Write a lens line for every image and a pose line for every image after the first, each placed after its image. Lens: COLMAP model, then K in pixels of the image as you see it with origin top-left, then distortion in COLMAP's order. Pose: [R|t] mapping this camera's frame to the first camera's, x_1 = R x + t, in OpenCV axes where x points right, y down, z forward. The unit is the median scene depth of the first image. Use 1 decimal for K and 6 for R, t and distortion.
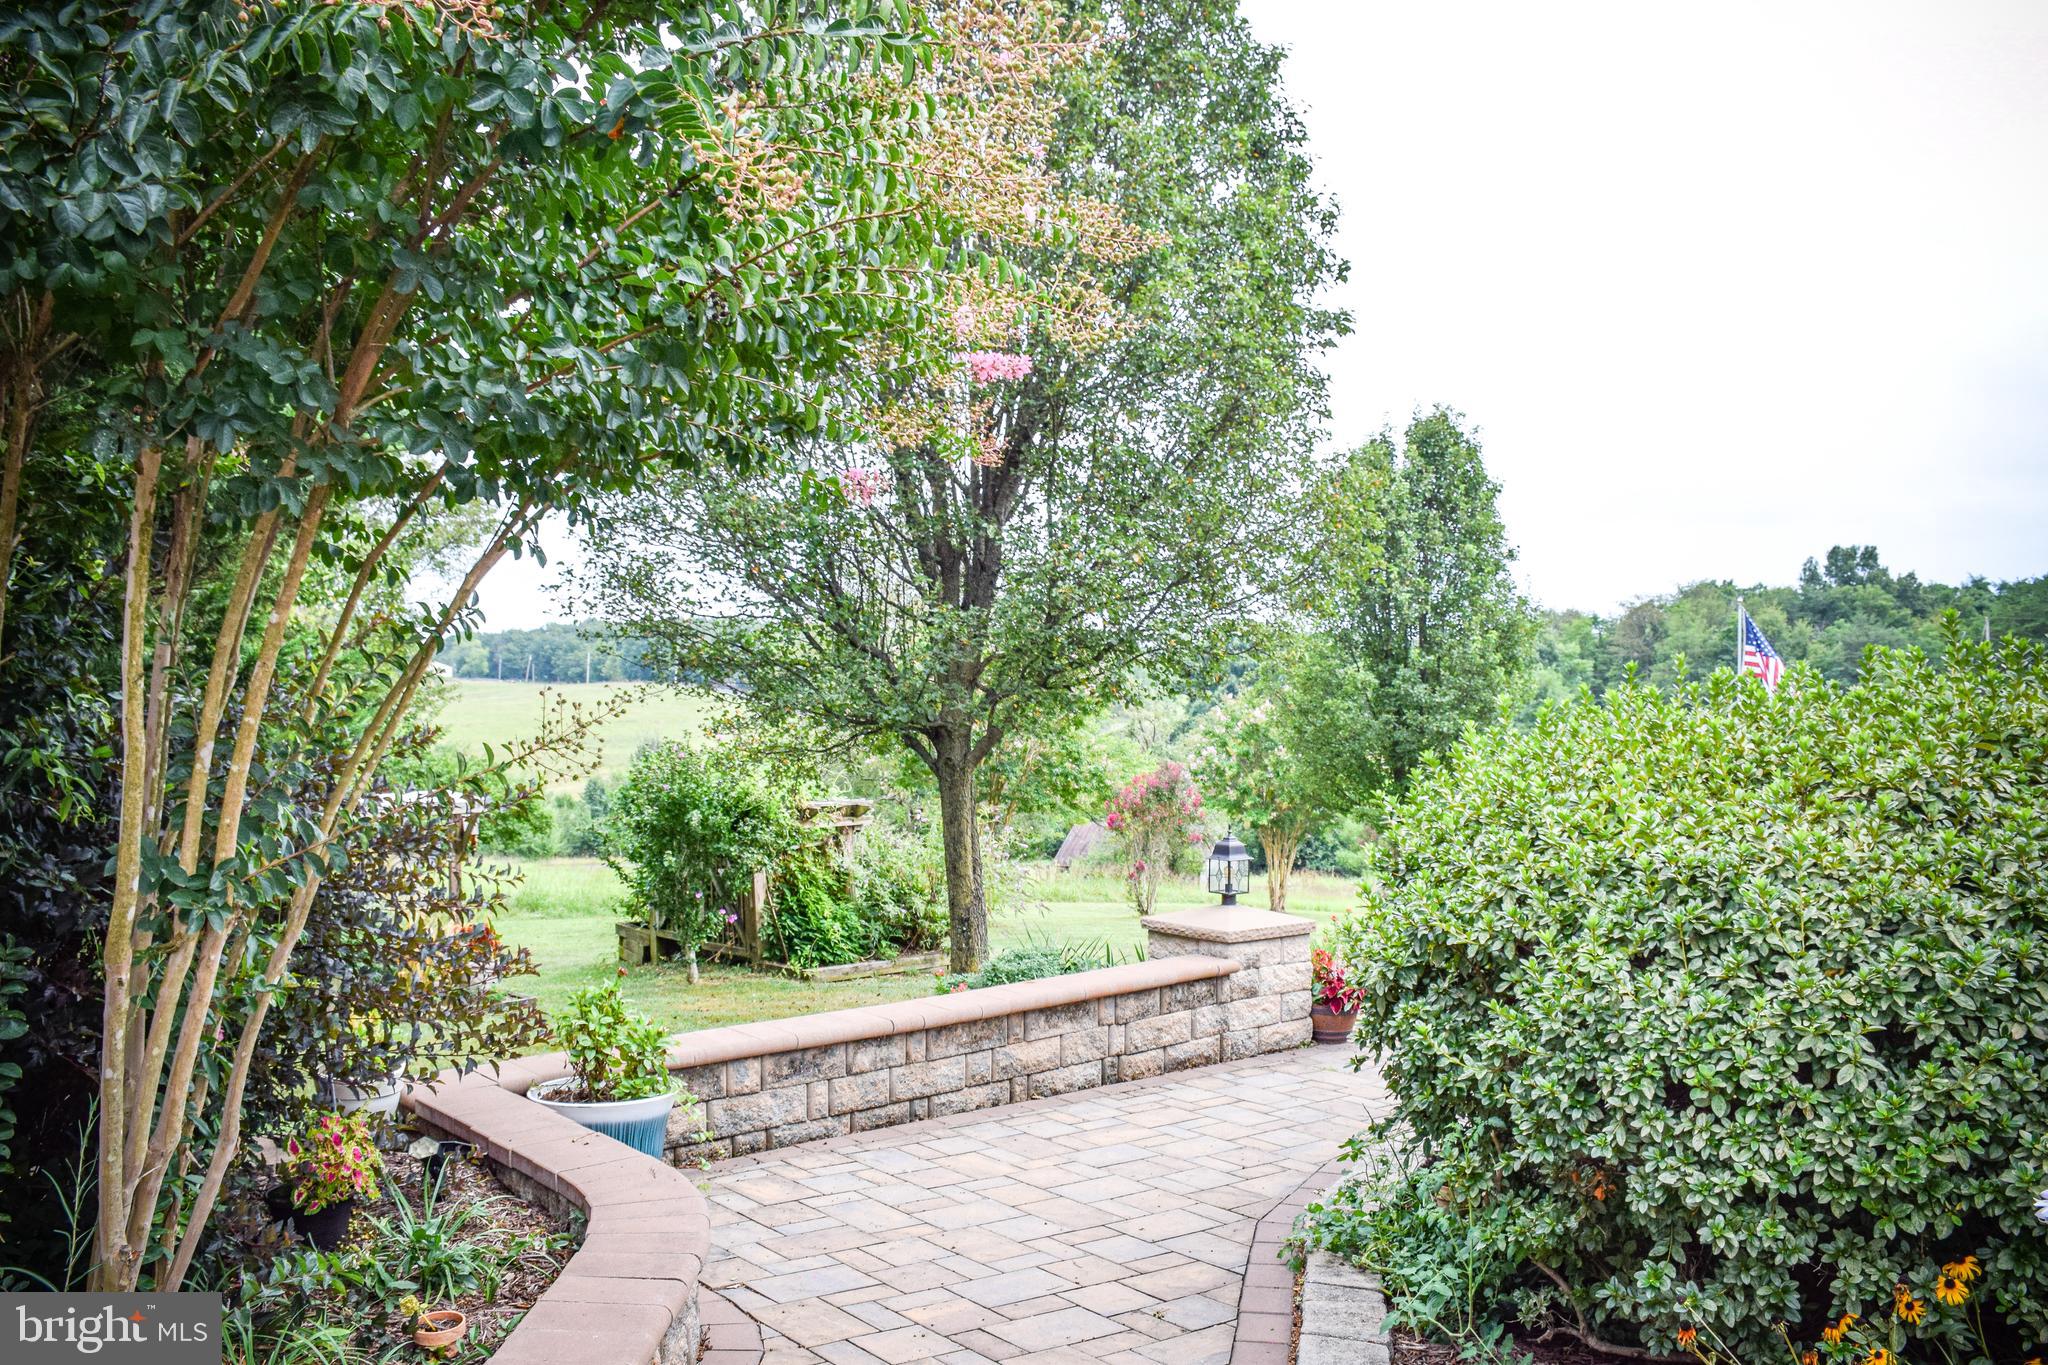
lens RADIAL K [[1604.6, 0, 1024.0], [0, 1604.6, 682.5], [0, 0, 1]] dist [-0.155638, 0.099084]
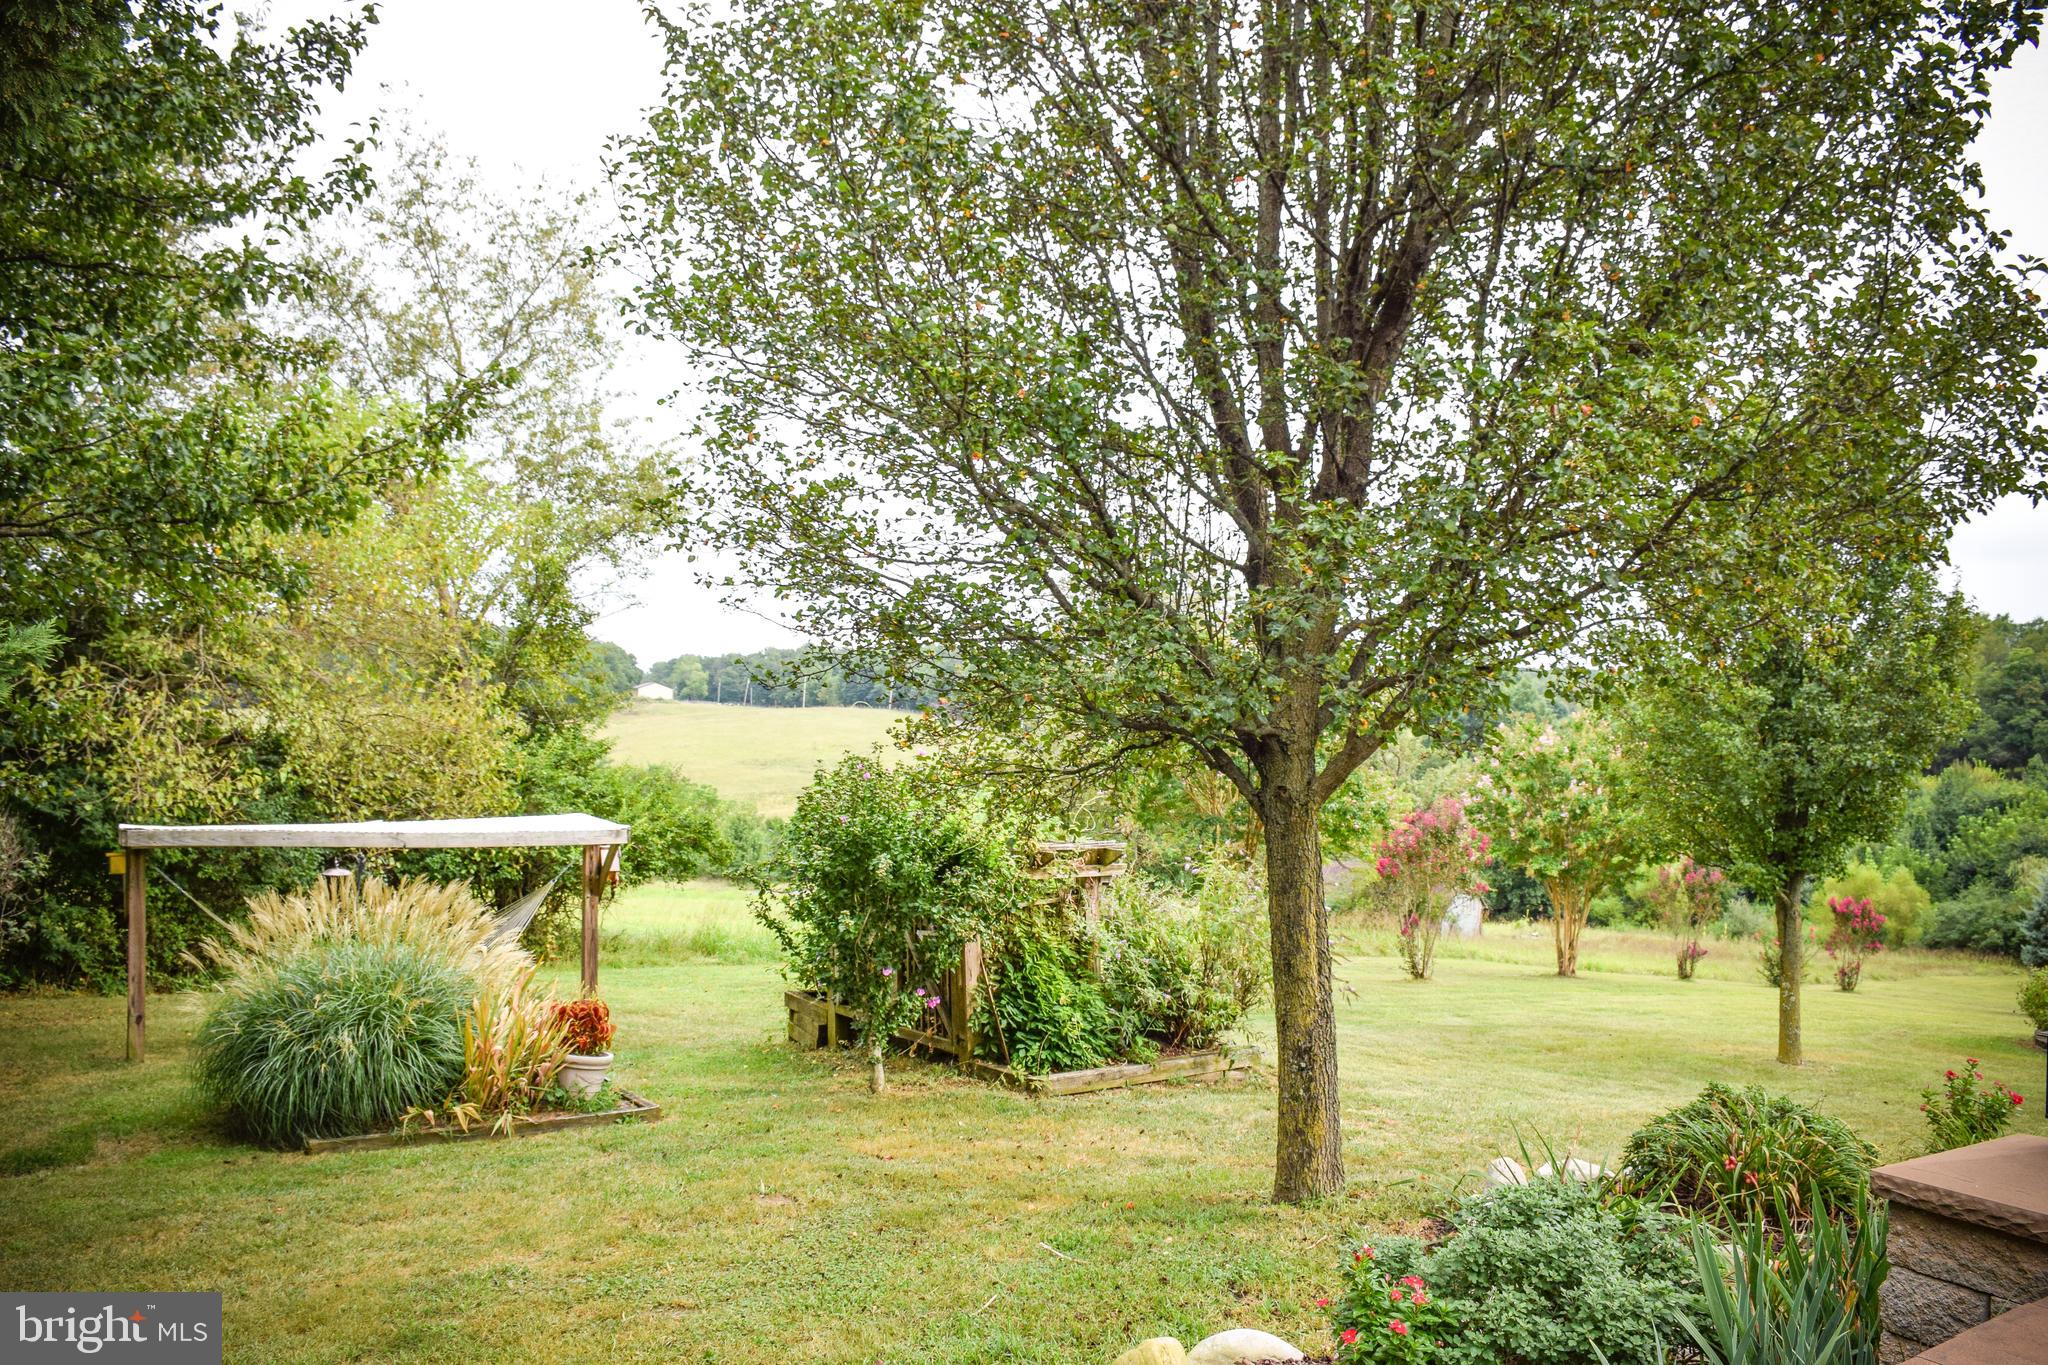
lens RADIAL K [[1604.6, 0, 1024.0], [0, 1604.6, 682.5], [0, 0, 1]] dist [-0.155638, 0.099084]
pose [[0.991026, 0.015192, -0.132803, -0.047419], [-0.017755, 0.999678, -0.018139, 0.014770], [0.132485, 0.020334, 0.990976, 0.278296]]
